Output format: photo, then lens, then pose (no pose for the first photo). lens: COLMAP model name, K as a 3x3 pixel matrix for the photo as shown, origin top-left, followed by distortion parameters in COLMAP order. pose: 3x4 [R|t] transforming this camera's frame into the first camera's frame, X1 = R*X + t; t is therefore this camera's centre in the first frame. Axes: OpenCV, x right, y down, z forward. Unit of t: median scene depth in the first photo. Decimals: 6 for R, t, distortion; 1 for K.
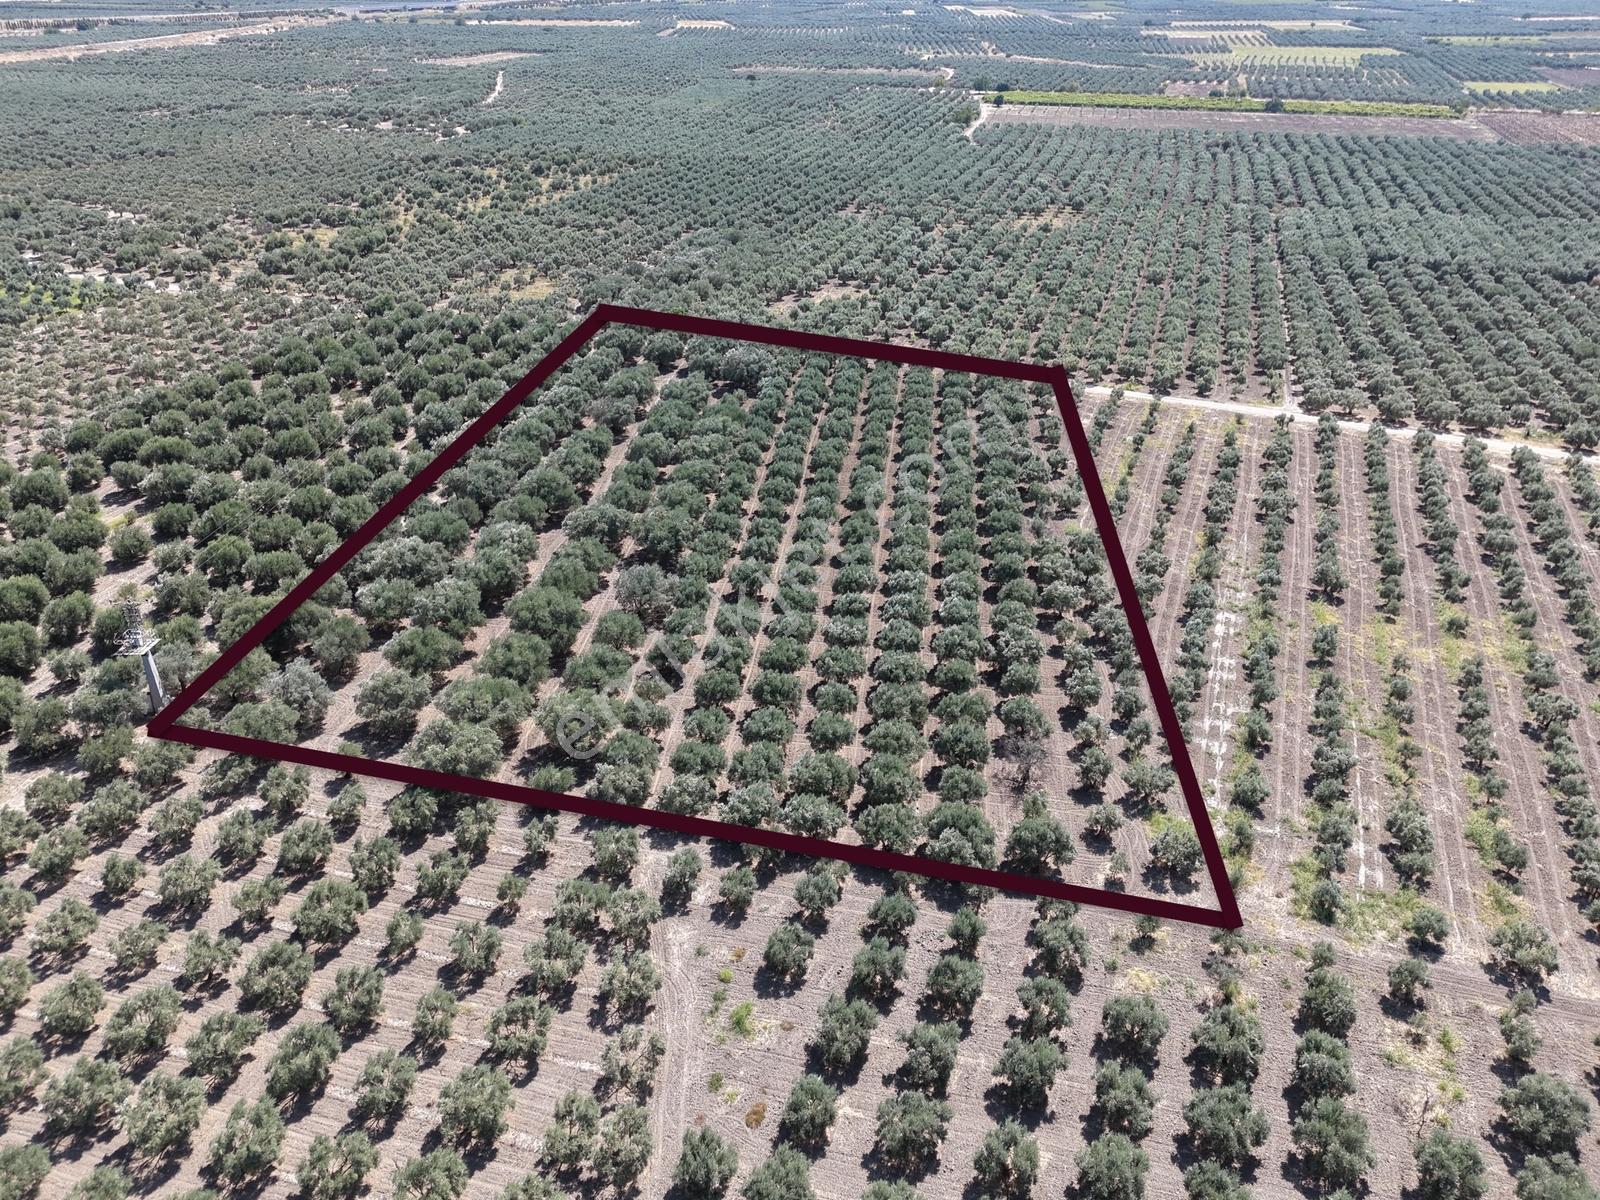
lens RADIAL K [[1176.1, 0, 800.0], [0, 1176.1, 600.0], [0, 0, 1]] dist [0.079024, -0.071559]
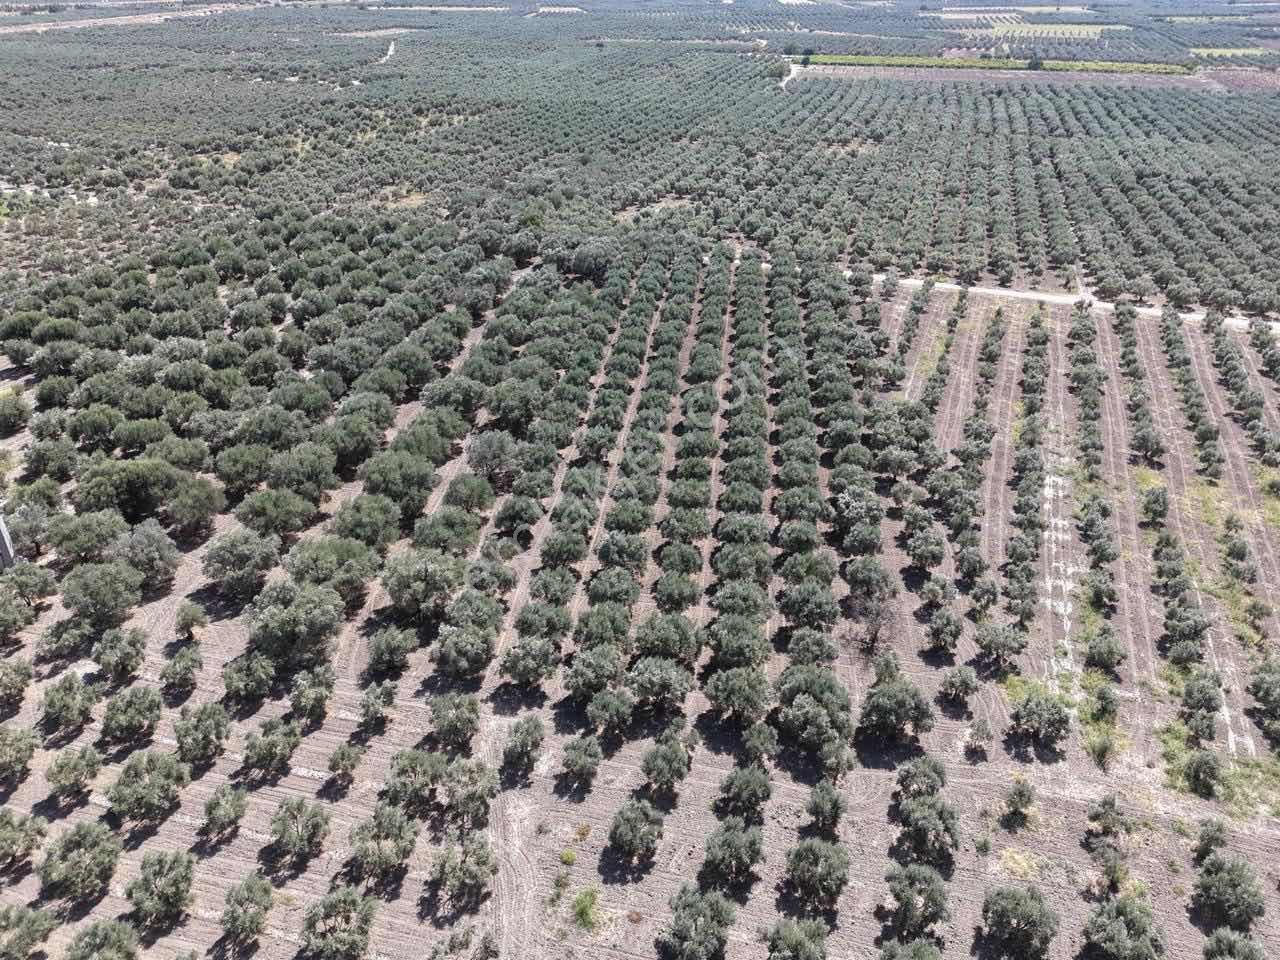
lens RADIAL K [[940.9, 0, 640.0], [0, 940.9, 480.0], [0, 0, 1]] dist [0.079024, -0.071559]
pose [[1.000000, -0.000755, 0.000329, -0.004475], [0.000755, 1.000000, -0.000187, 0.014444], [-0.000329, 0.000187, 1.000000, 0.171605]]
